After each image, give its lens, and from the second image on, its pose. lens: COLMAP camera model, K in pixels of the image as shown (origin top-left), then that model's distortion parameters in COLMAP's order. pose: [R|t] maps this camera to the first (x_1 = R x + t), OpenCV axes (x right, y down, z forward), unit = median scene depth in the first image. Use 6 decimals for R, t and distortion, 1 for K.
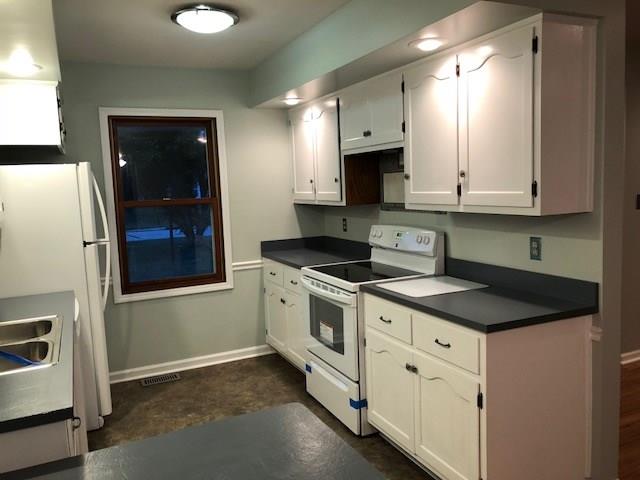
lens RADIAL K [[525.8, 0, 318.0], [0, 525.8, 229.9], [0, 0, 1]] dist [0.061495, -0.081890]
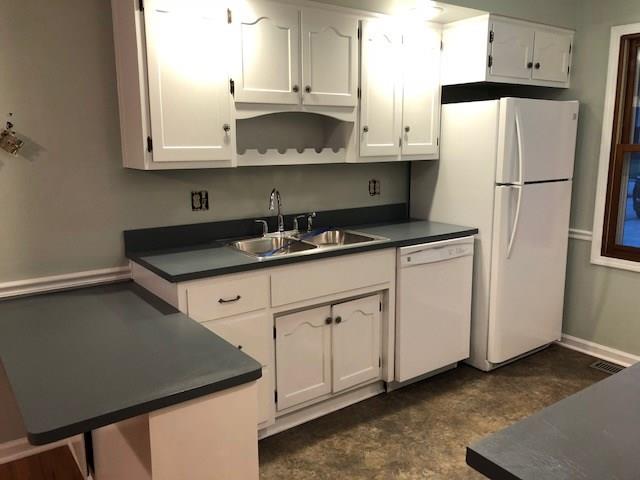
lens RADIAL K [[525.8, 0, 318.0], [0, 525.8, 229.9], [0, 0, 1]] dist [0.061495, -0.081890]
pose [[0.186733, 0.213281, -0.958980, 0.360909], [-0.094962, 0.975497, 0.198463, -0.044009], [0.977810, 0.054007, 0.202411, 0.404521]]
